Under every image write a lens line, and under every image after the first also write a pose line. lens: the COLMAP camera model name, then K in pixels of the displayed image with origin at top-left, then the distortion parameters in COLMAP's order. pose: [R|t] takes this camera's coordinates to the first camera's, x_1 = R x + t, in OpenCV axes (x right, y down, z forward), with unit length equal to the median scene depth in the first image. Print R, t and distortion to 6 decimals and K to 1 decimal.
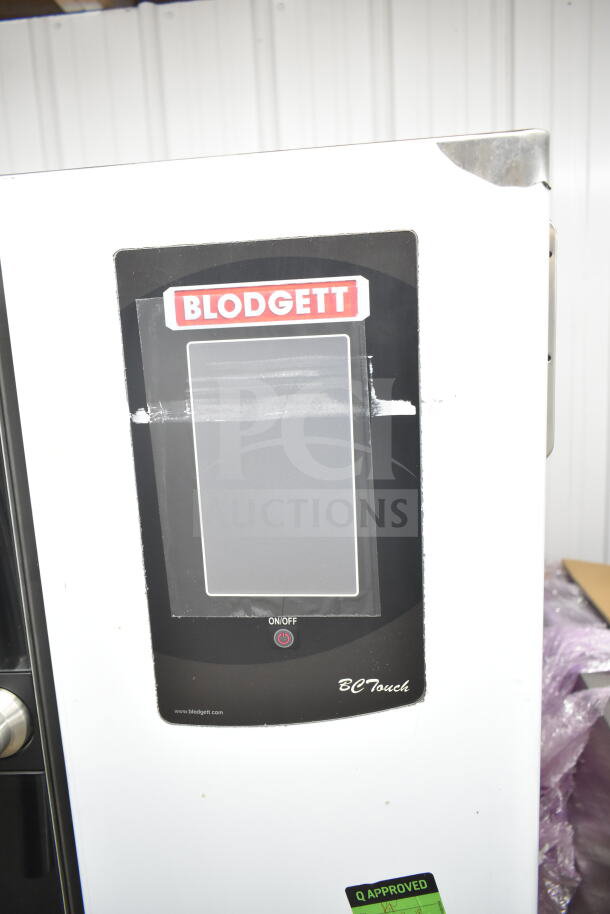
lens RADIAL K [[691.2, 0, 308.7], [0, 691.2, 461.1], [0, 0, 1]] dist [-0.017438, 0.000042]
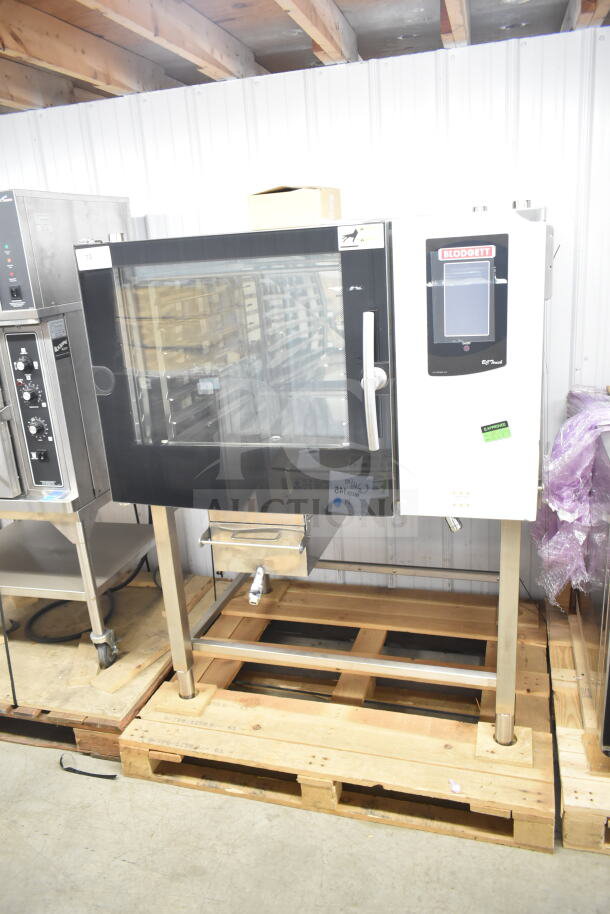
lens RADIAL K [[691.2, 0, 311.8], [0, 691.2, 460.4], [0, 0, 1]] dist [-0.017438, 0.000042]
pose [[0.984914, 0.035296, -0.169409, -0.207929], [-0.014937, 0.992664, 0.119976, 0.433823], [0.172401, -0.115636, 0.978216, -2.808143]]
